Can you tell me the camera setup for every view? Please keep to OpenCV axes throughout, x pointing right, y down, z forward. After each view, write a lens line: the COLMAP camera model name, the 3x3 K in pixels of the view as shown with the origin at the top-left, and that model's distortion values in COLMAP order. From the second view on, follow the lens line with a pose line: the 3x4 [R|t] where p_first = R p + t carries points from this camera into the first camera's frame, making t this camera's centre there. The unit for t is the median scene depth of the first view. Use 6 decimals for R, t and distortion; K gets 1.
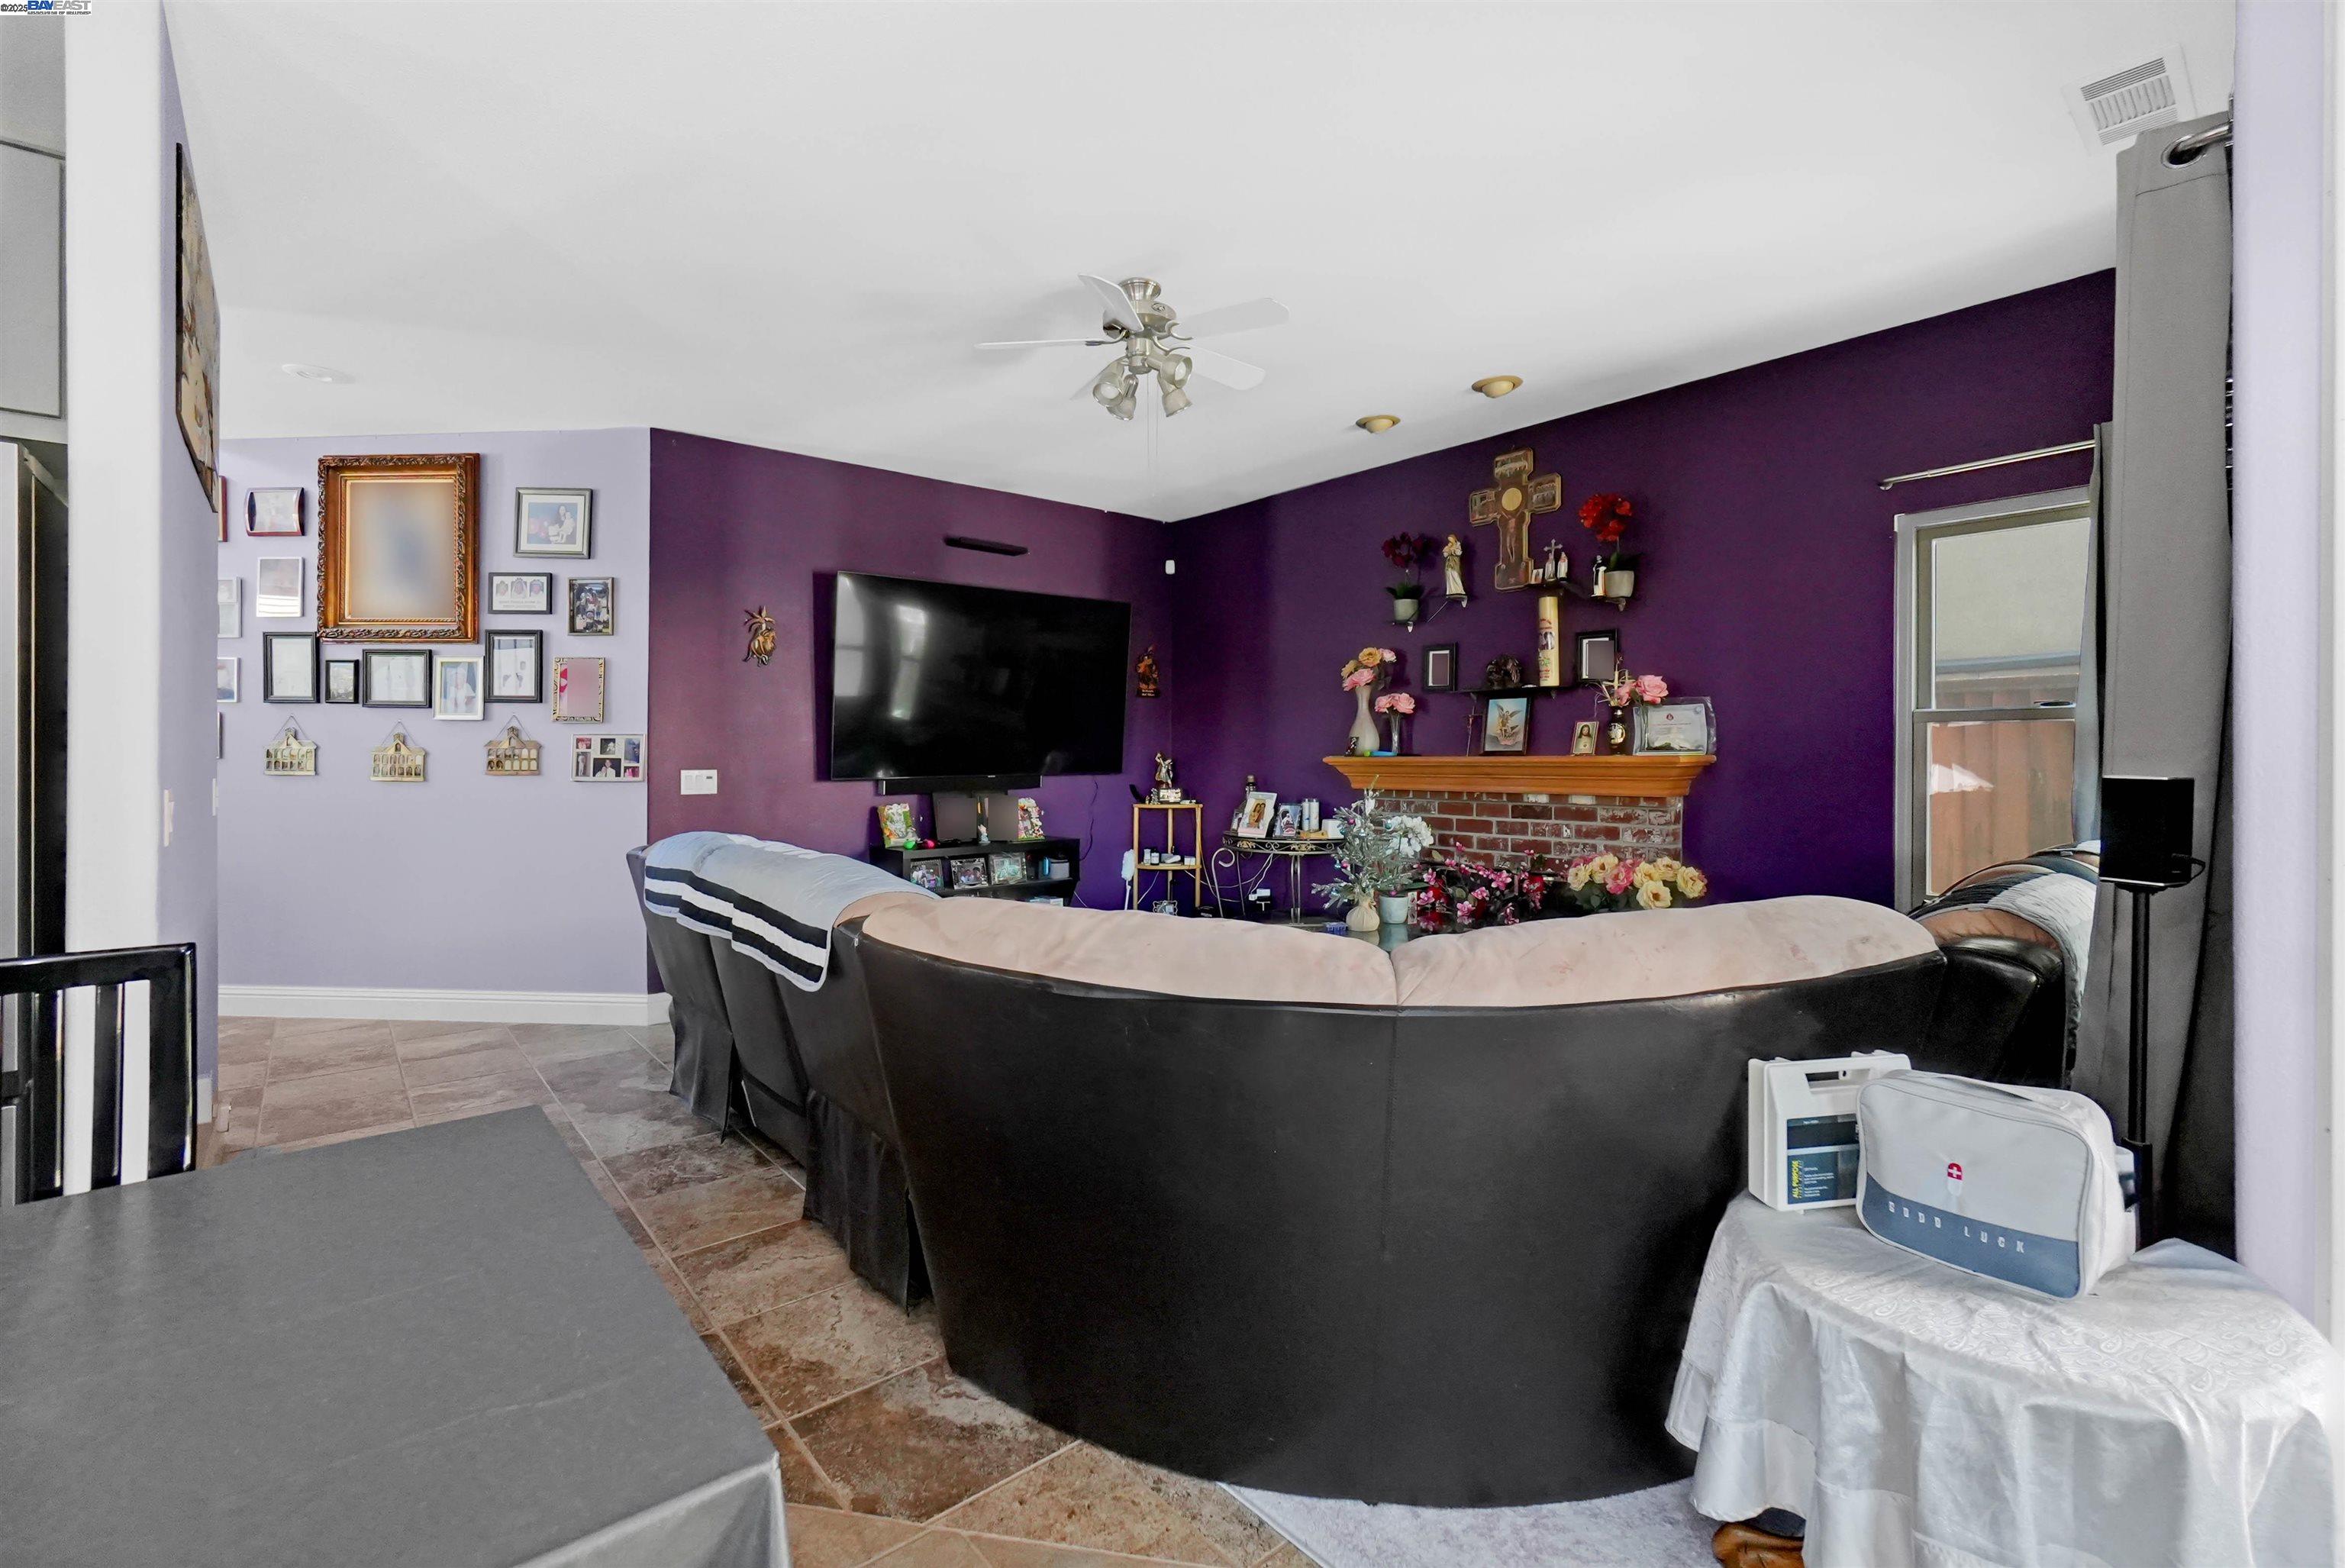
lens RADIAL K [[1034.1, 0, 1176.0], [0, 1034.1, 762.8], [0, 0, 1]] dist [-0.003272, -0.000144]
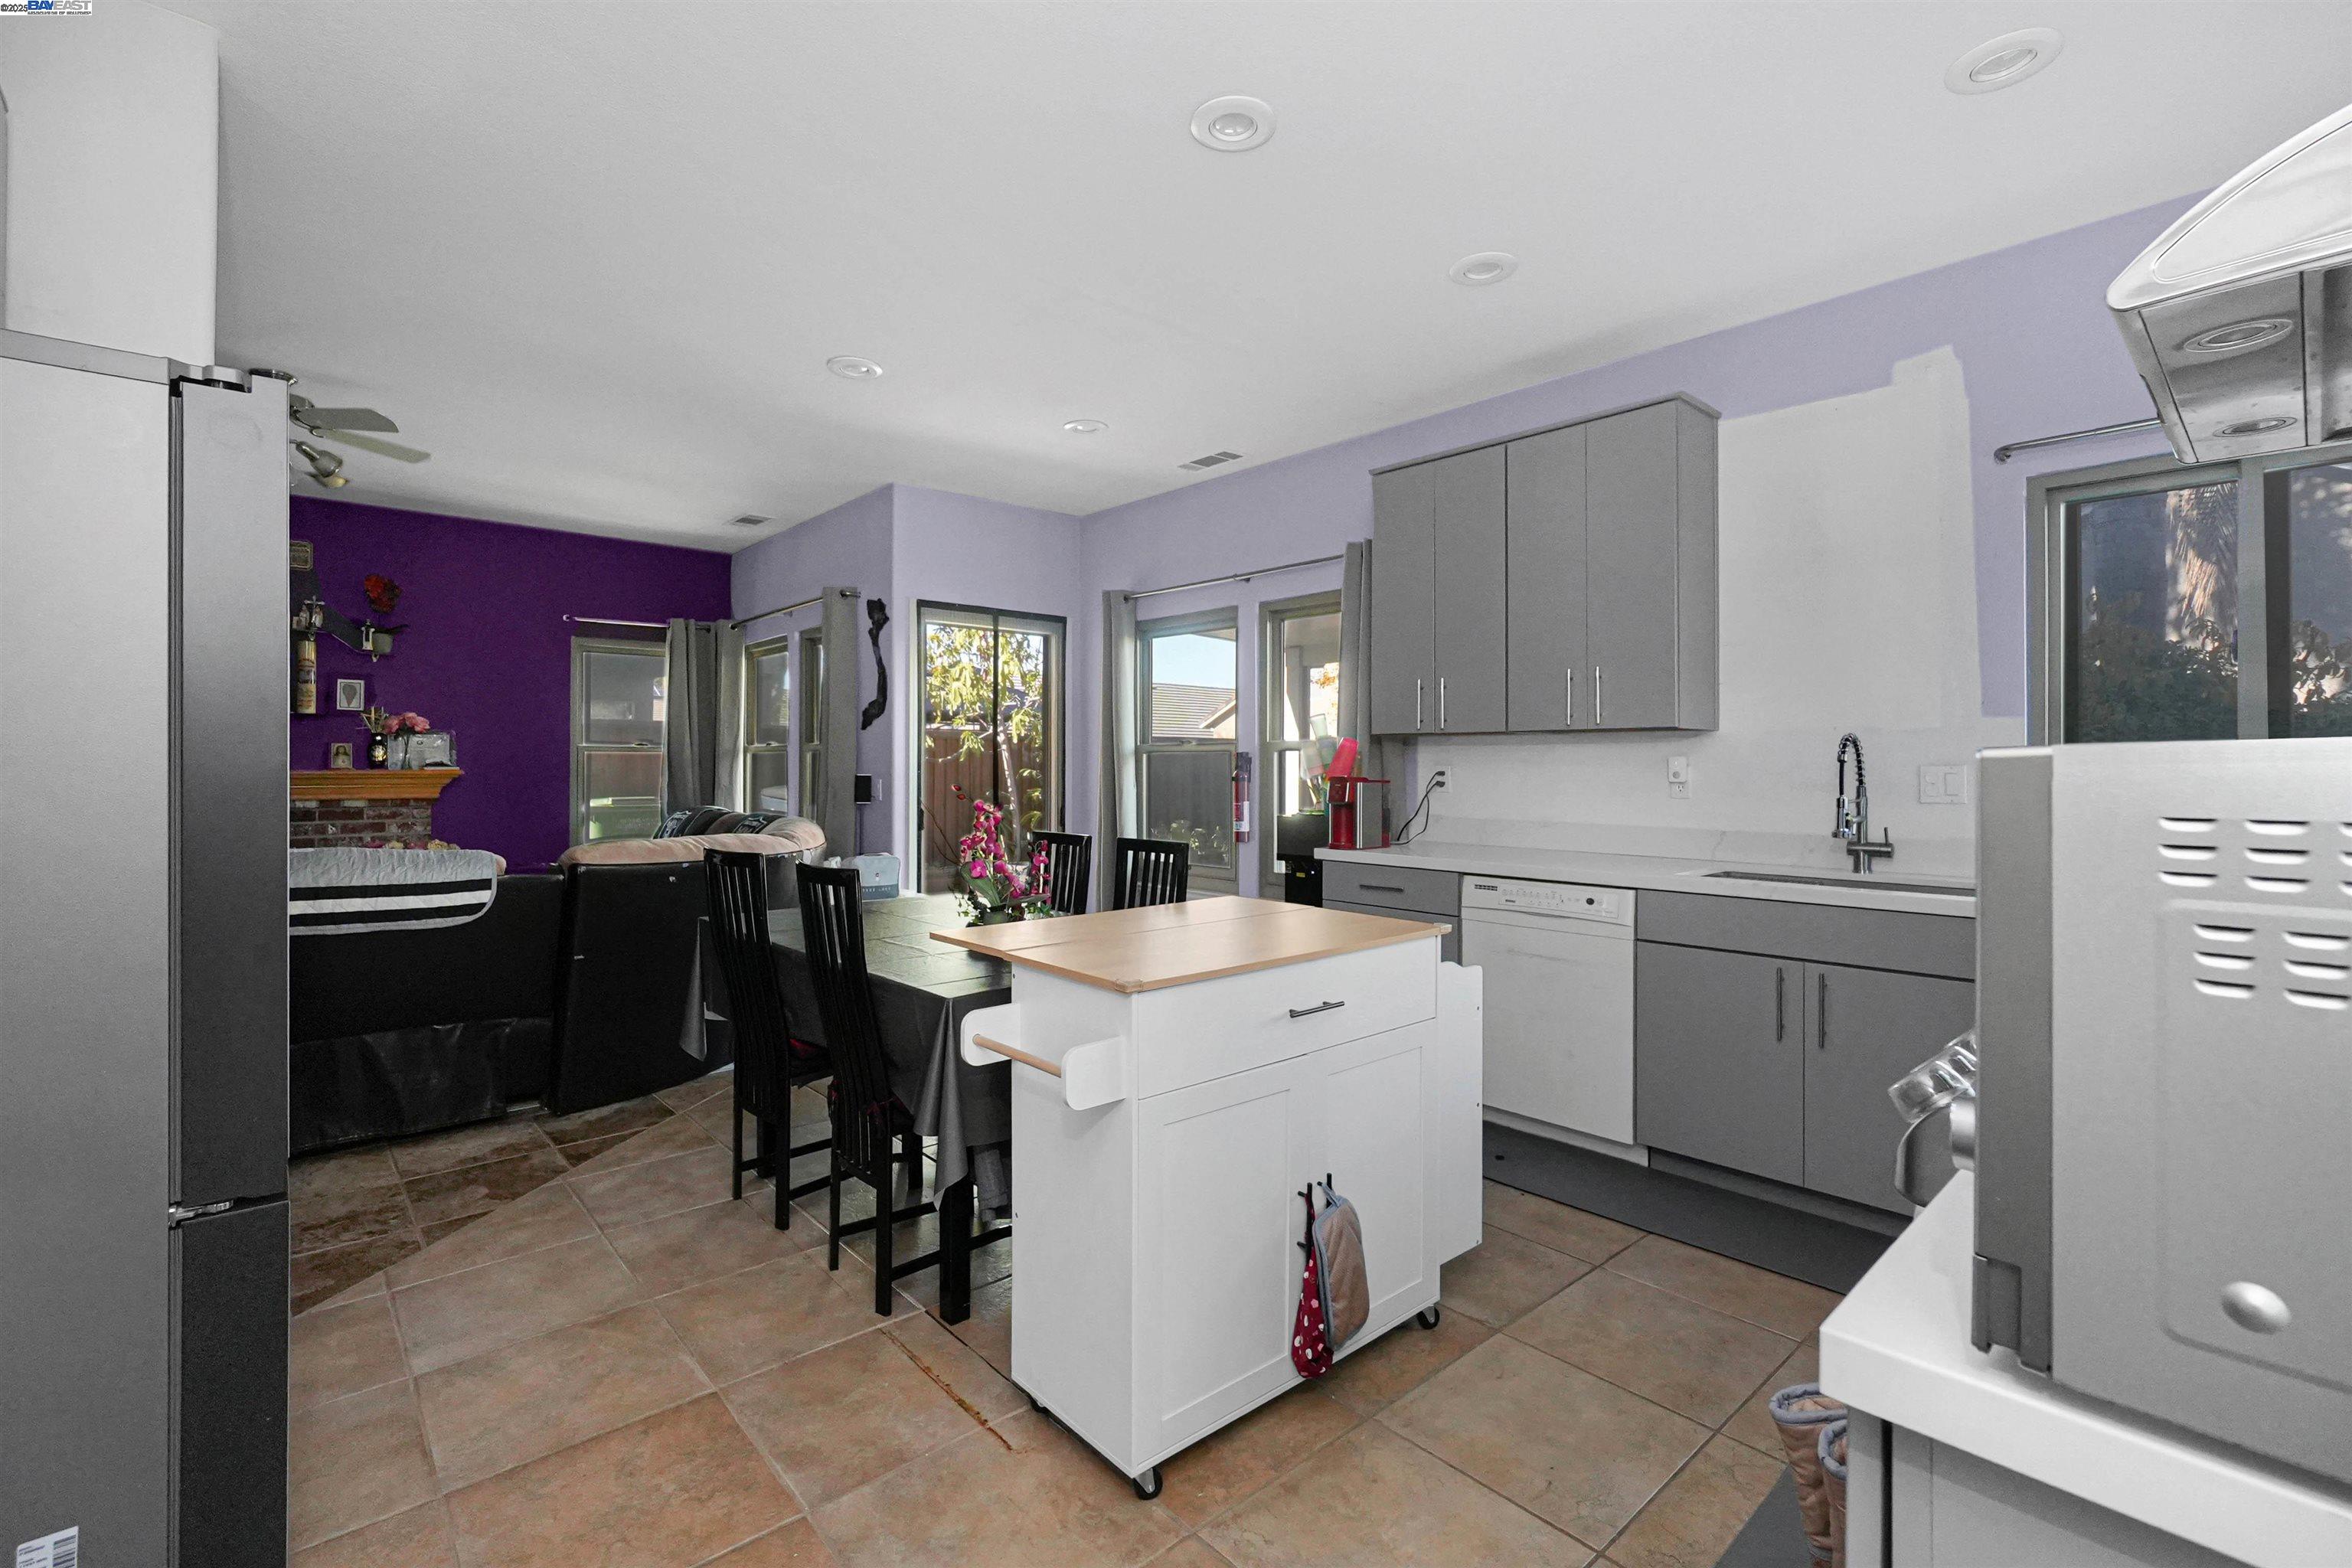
lens RADIAL K [[1014.5, 0, 1177.1], [0, 1014.5, 768.7], [0, 0, 1]] dist [-0.006924, 0.000962]
pose [[-0.009304, -0.006262, 0.999937, -0.905051], [0.003204, 0.999975, 0.006292, -0.013086], [-0.999952, 0.003262, -0.009284, -0.031315]]
